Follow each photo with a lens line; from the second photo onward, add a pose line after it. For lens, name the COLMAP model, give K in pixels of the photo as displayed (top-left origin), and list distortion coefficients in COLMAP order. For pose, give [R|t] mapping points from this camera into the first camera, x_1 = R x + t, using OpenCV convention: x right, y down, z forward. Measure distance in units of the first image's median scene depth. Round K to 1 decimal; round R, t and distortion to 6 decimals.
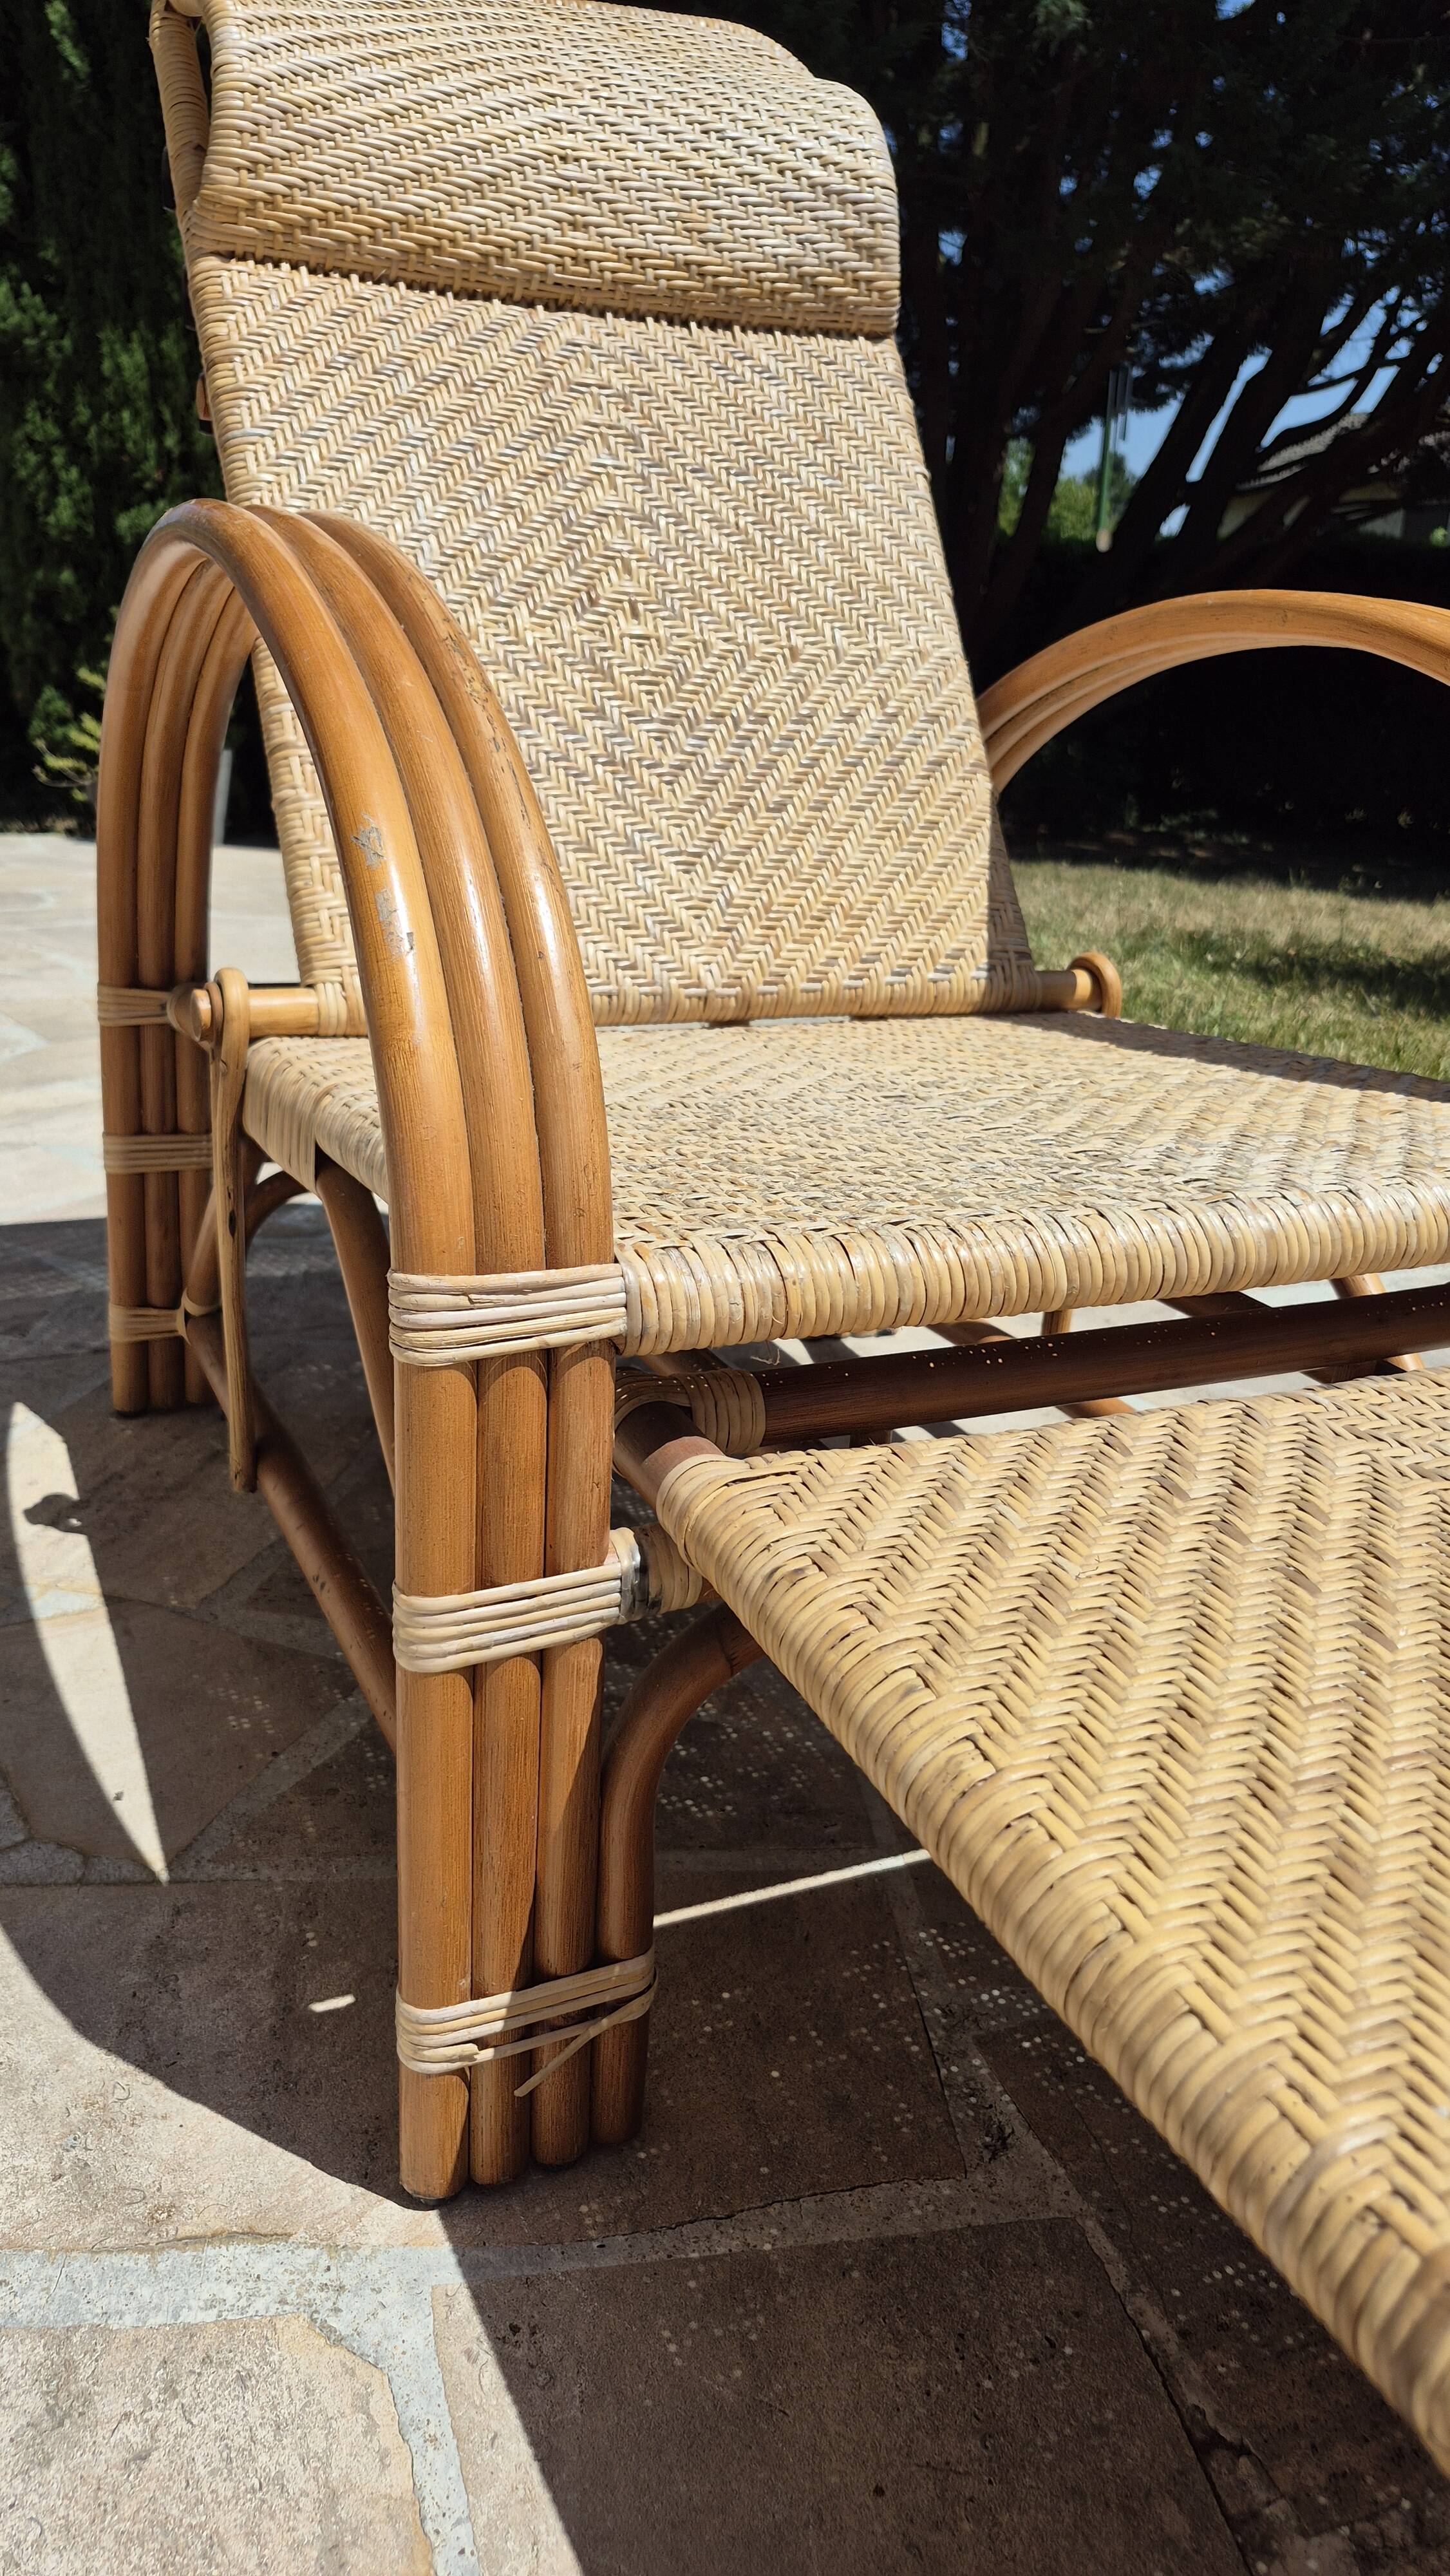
lens RADIAL K [[1814.7, 0, 700.1], [0, 1814.7, 1299.9], [0, 0, 1]] dist [0.022679, -0.038122]
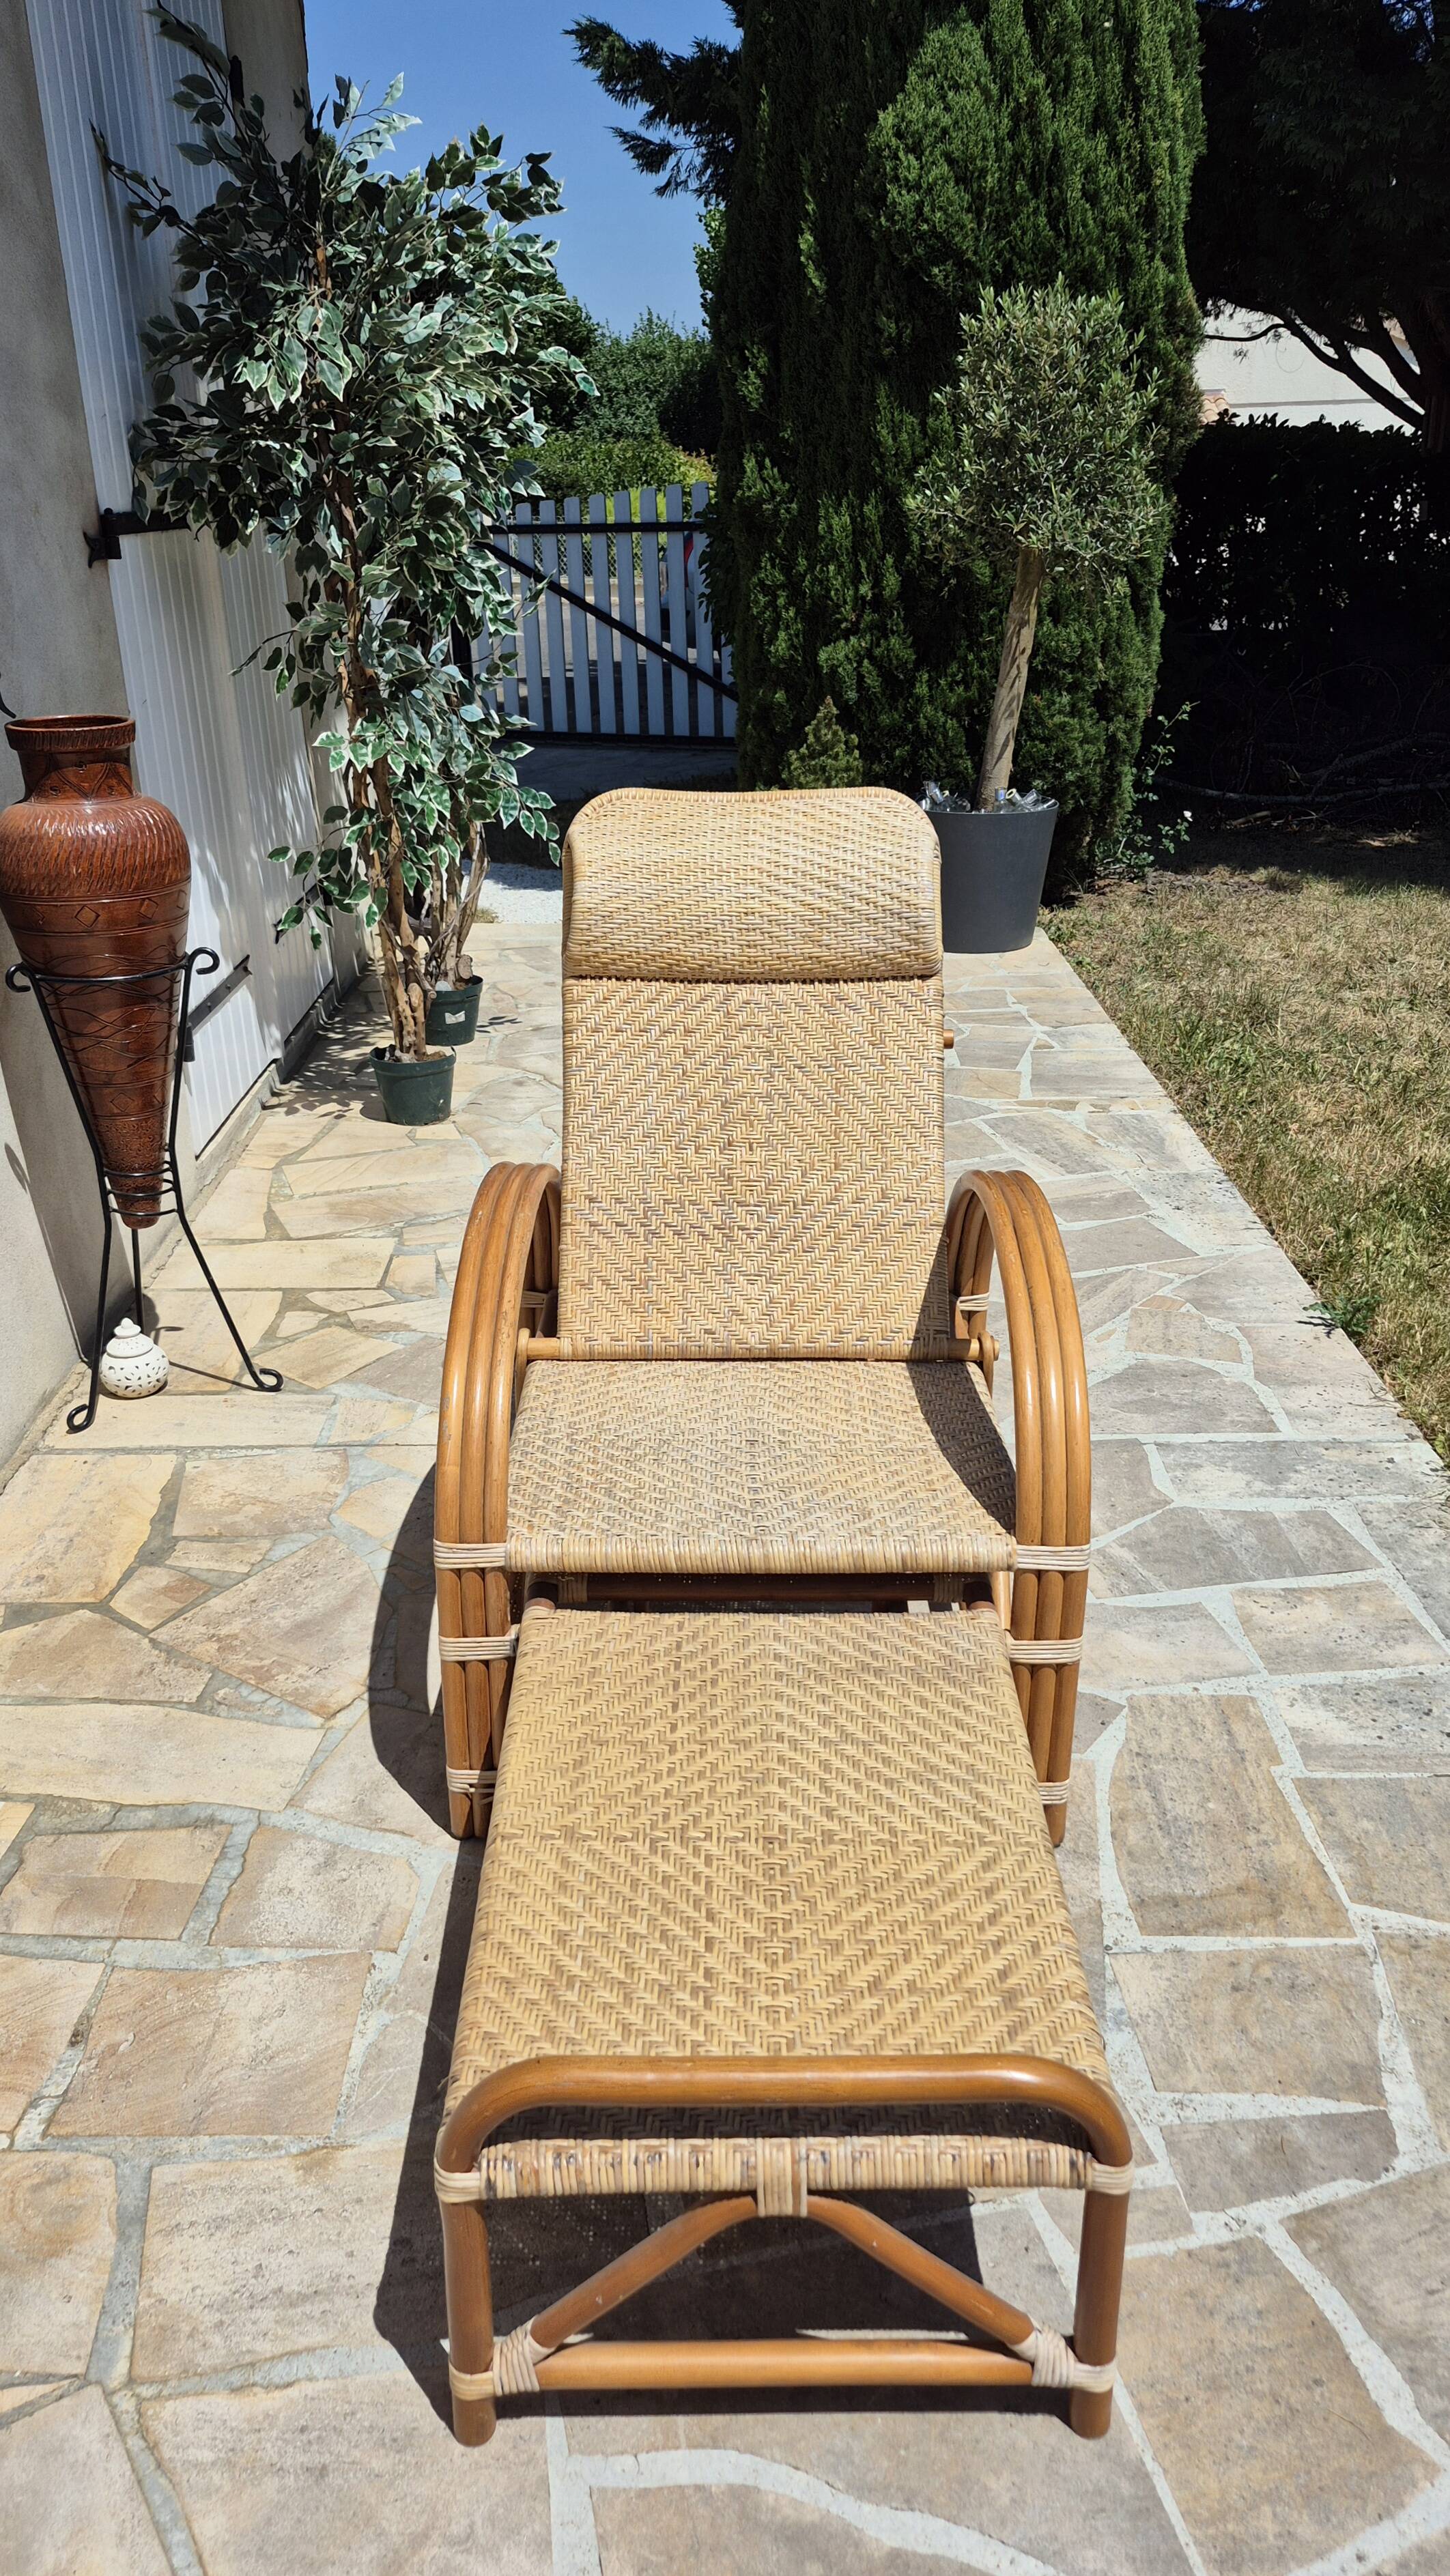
lens RADIAL K [[1846.8, 0, 723.5], [0, 1846.8, 1297.0], [0, 0, 1]] dist [0.125940, -0.176207]
pose [[0.913834, 0.115695, -0.389258, 0.718747], [-0.097448, 0.993025, 0.066373, -0.332196], [0.394222, -0.022722, 0.918734, -0.858652]]
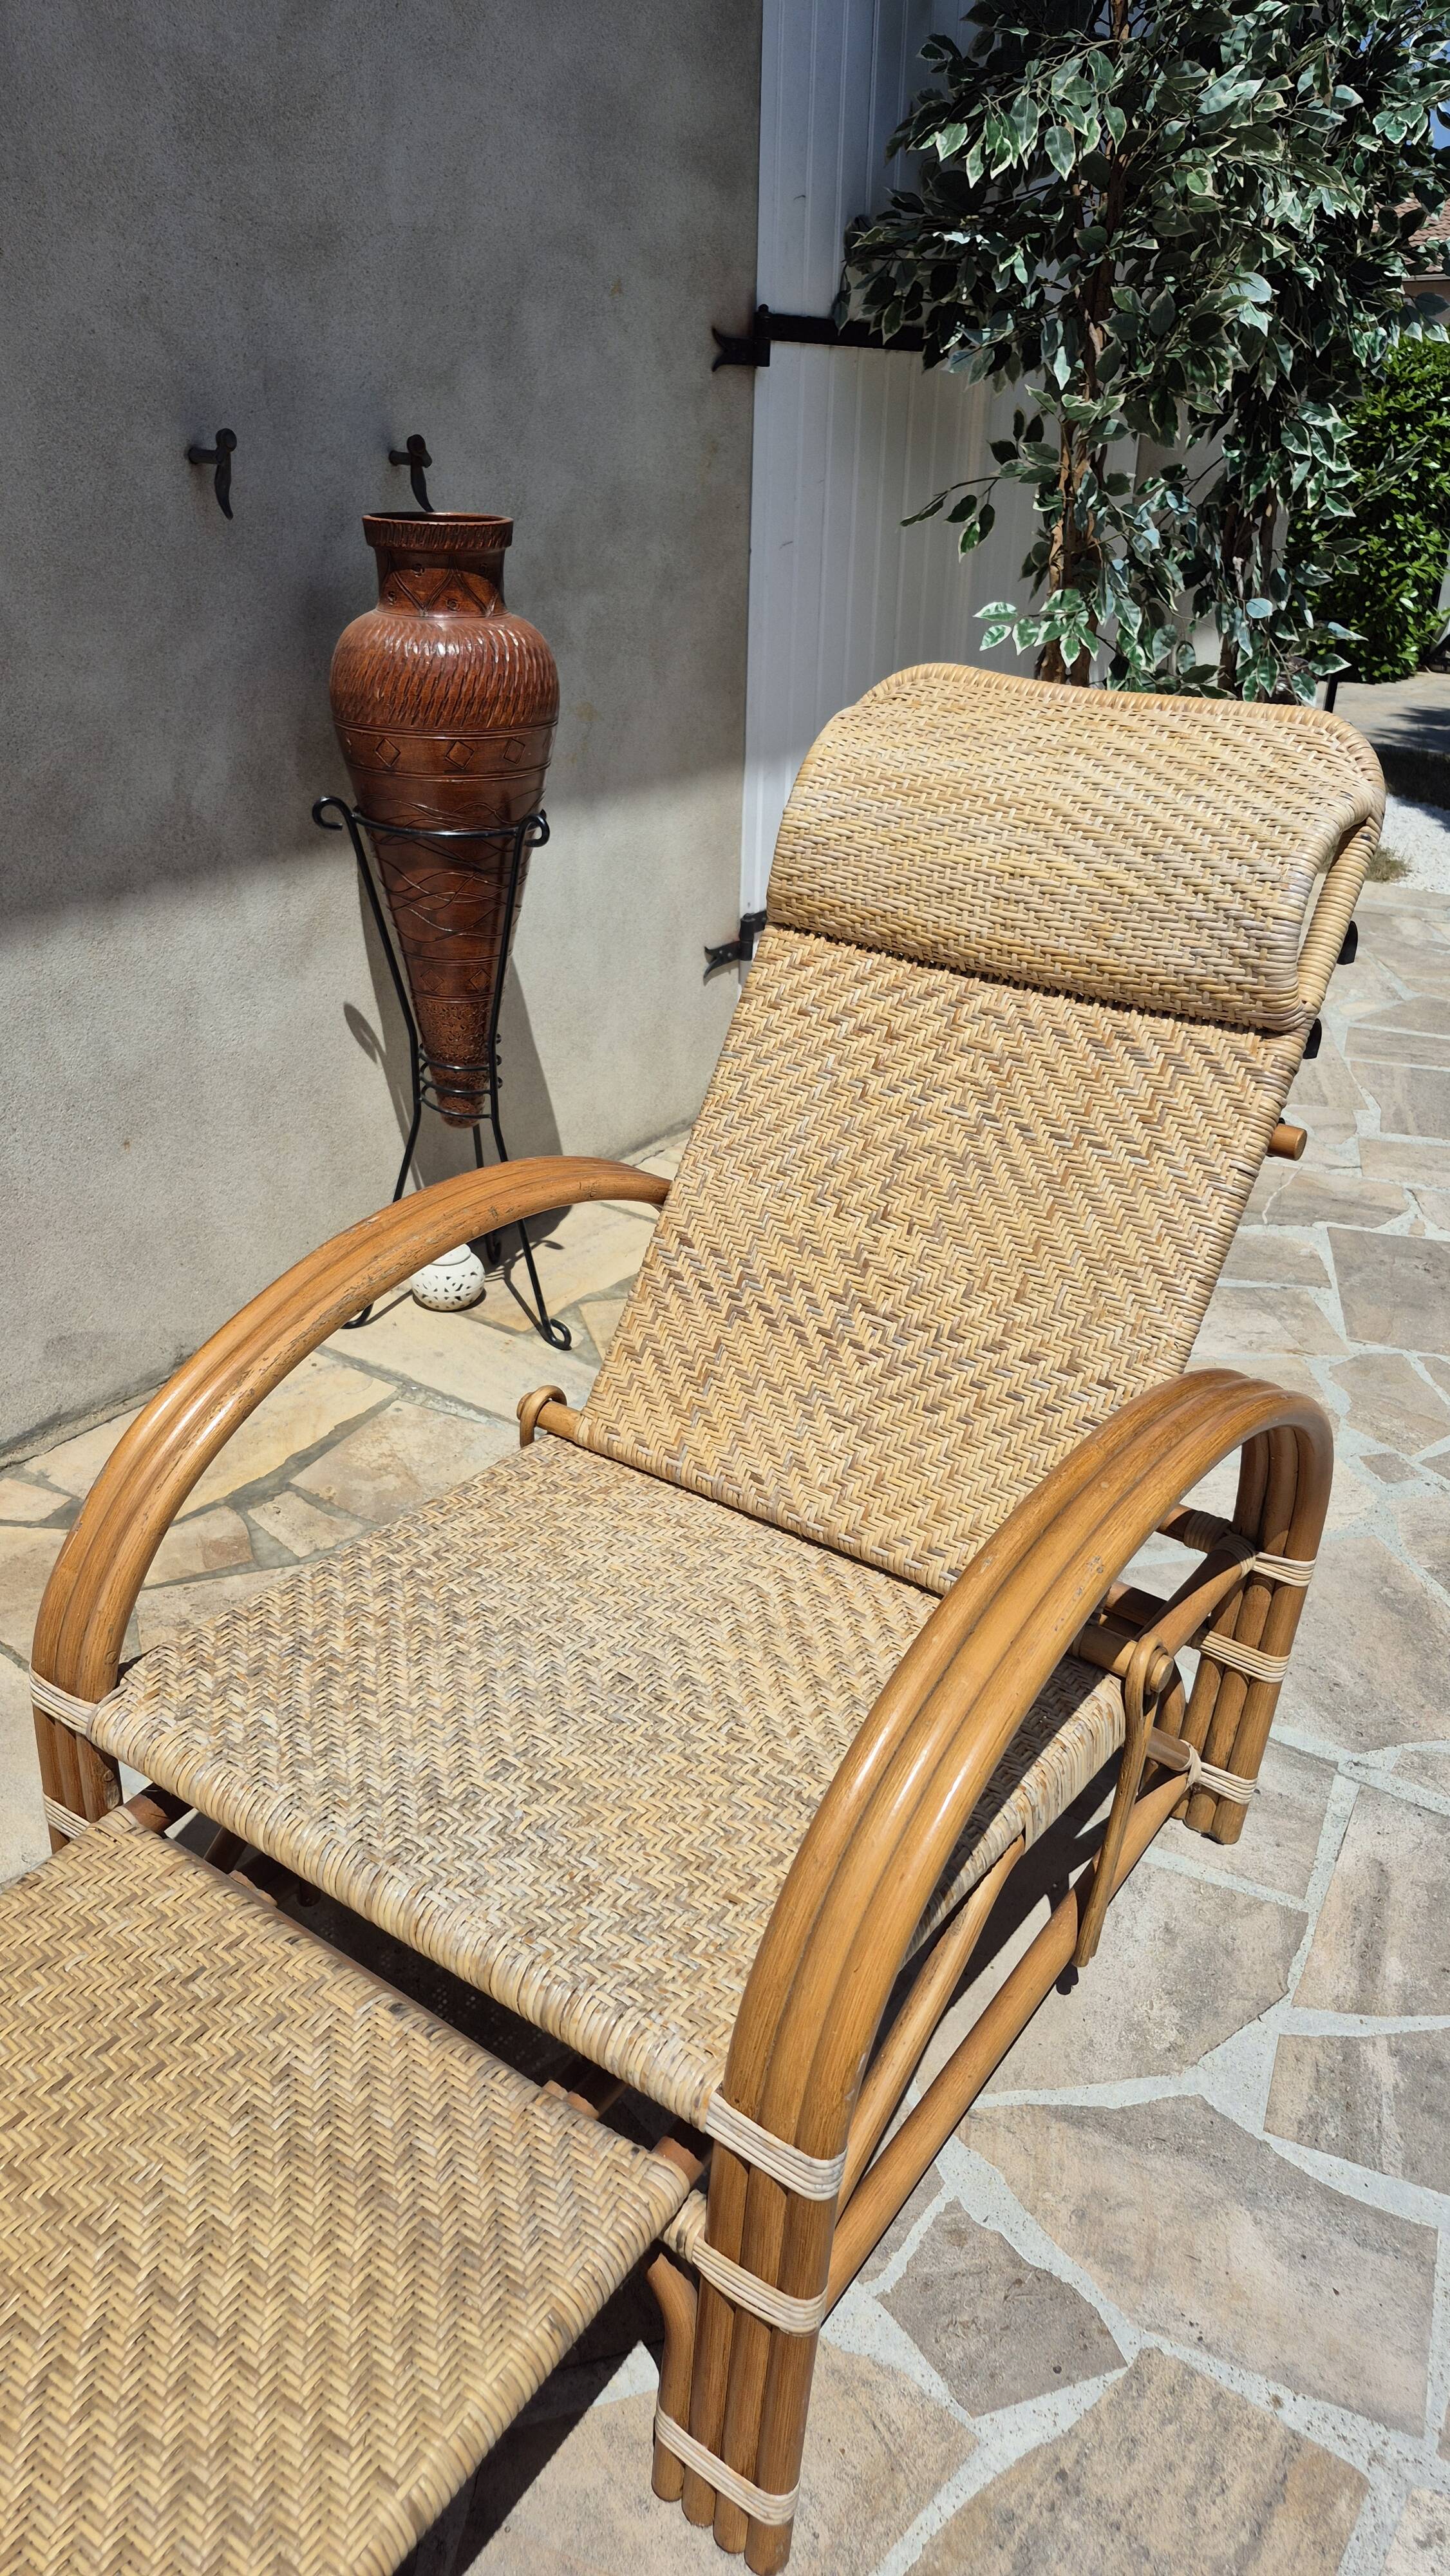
lens RADIAL K [[1769.9, 0, 719.4], [0, 1769.9, 1282.5], [0, 0, 1]] dist [0.103994, -0.143184]
pose [[0.519549, 0.357215, -0.776187, 0.857260], [-0.307411, 0.925732, 0.220270, -0.557522], [0.797225, 0.124168, 0.590775, 0.134292]]
